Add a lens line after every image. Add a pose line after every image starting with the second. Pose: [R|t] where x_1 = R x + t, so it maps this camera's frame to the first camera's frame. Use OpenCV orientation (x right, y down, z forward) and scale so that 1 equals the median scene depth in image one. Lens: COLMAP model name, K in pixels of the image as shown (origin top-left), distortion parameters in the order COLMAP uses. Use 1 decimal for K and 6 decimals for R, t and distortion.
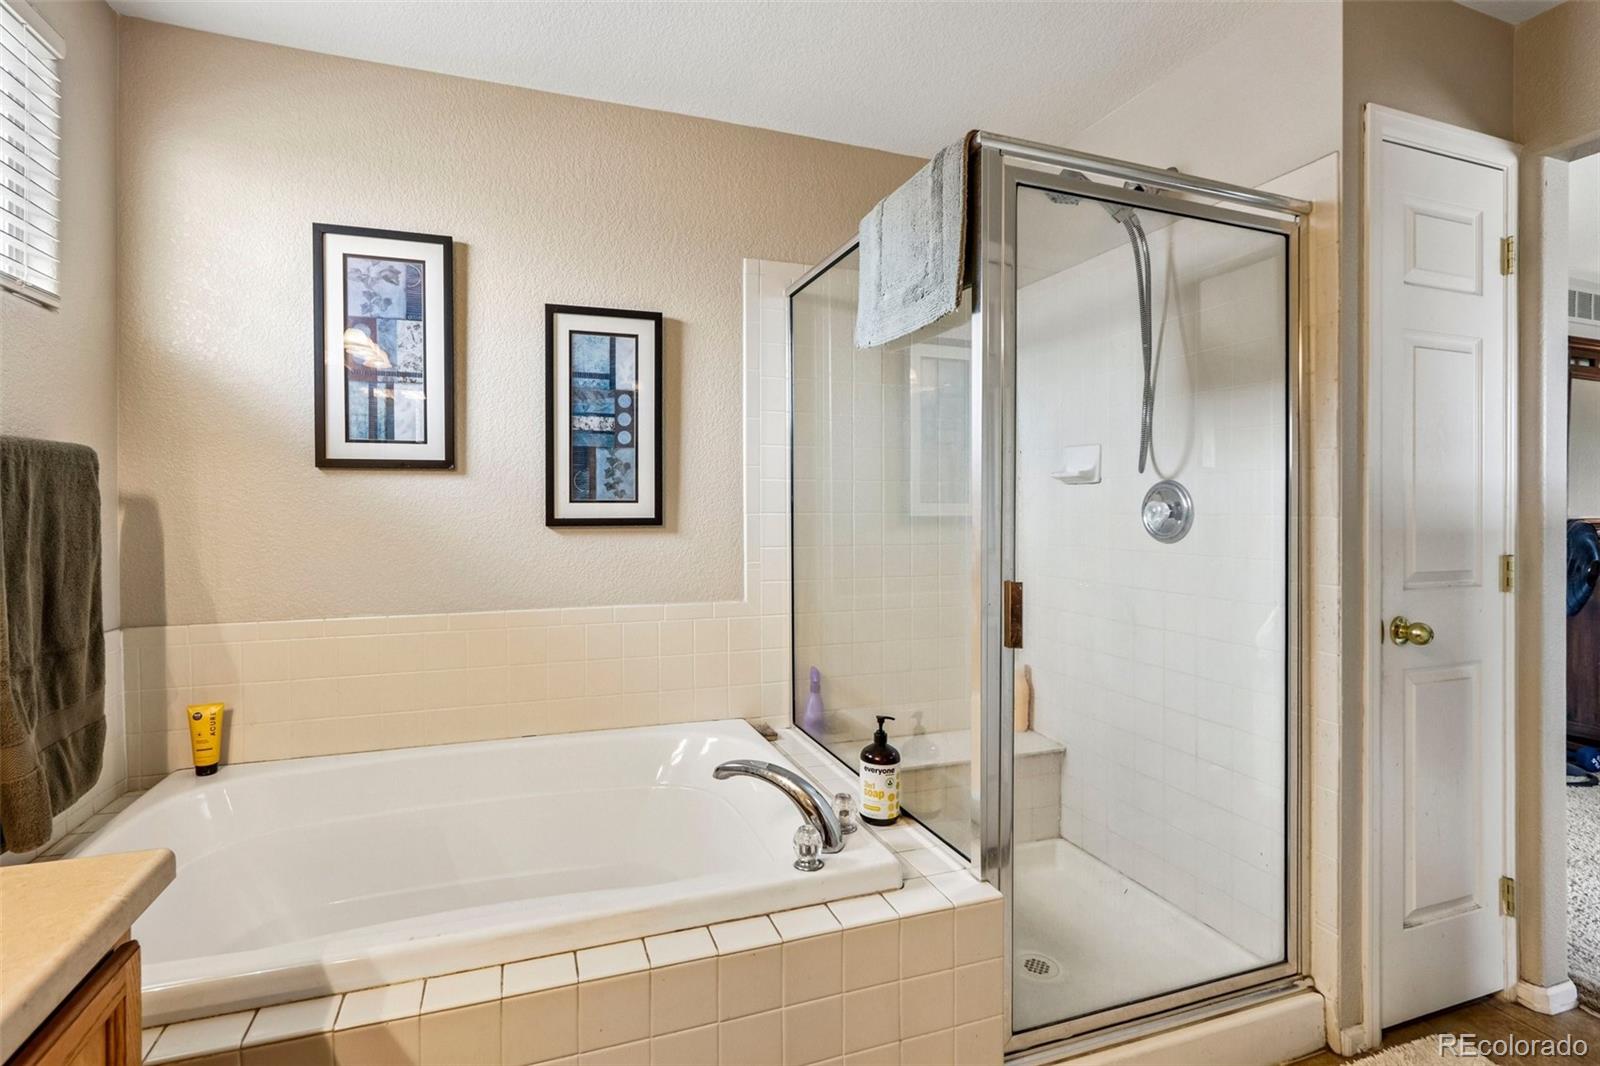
lens RADIAL K [[740.8, 0, 783.5], [0, 740.8, 517.7], [0, 0, 1]] dist [-0.013333, 0.000448]
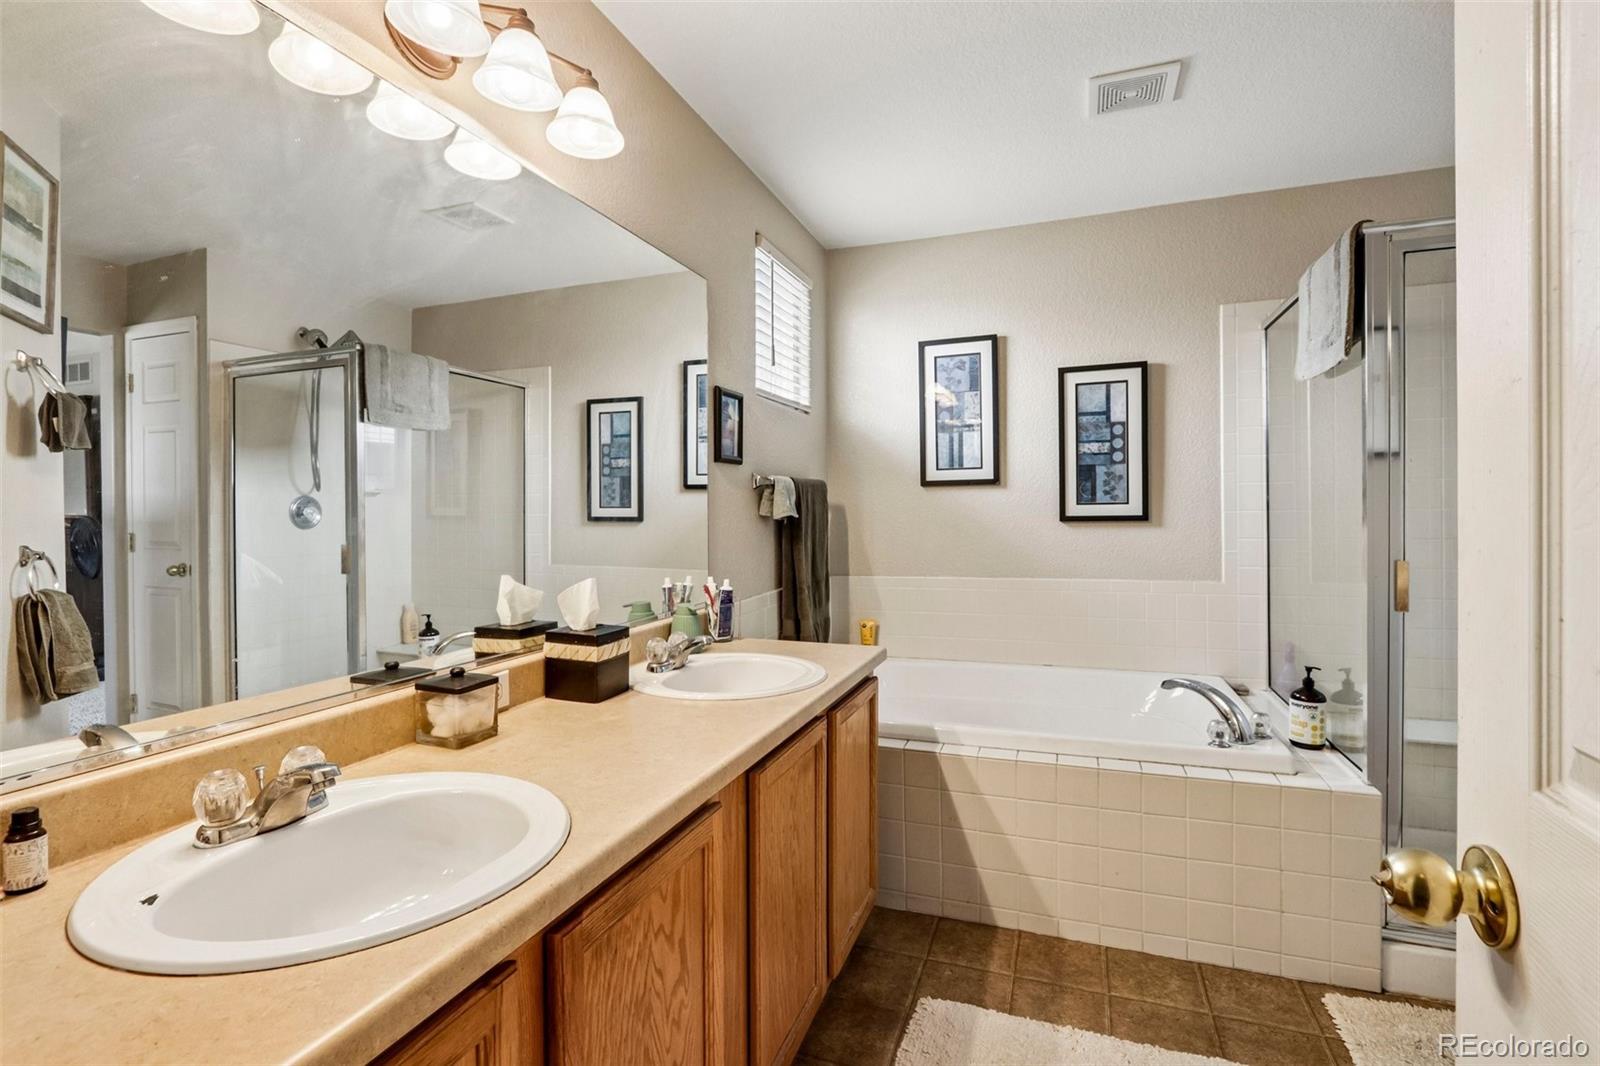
lens RADIAL K [[751.5, 0, 776.3], [0, 751.5, 517.4], [0, 0, 1]] dist [-0.017222, 0.000781]
pose [[0.750640, -0.004411, -0.660697, 0.239541], [0.002493, 0.999990, -0.003844, 0.008199], [0.660707, 0.001238, 0.750643, -0.483112]]
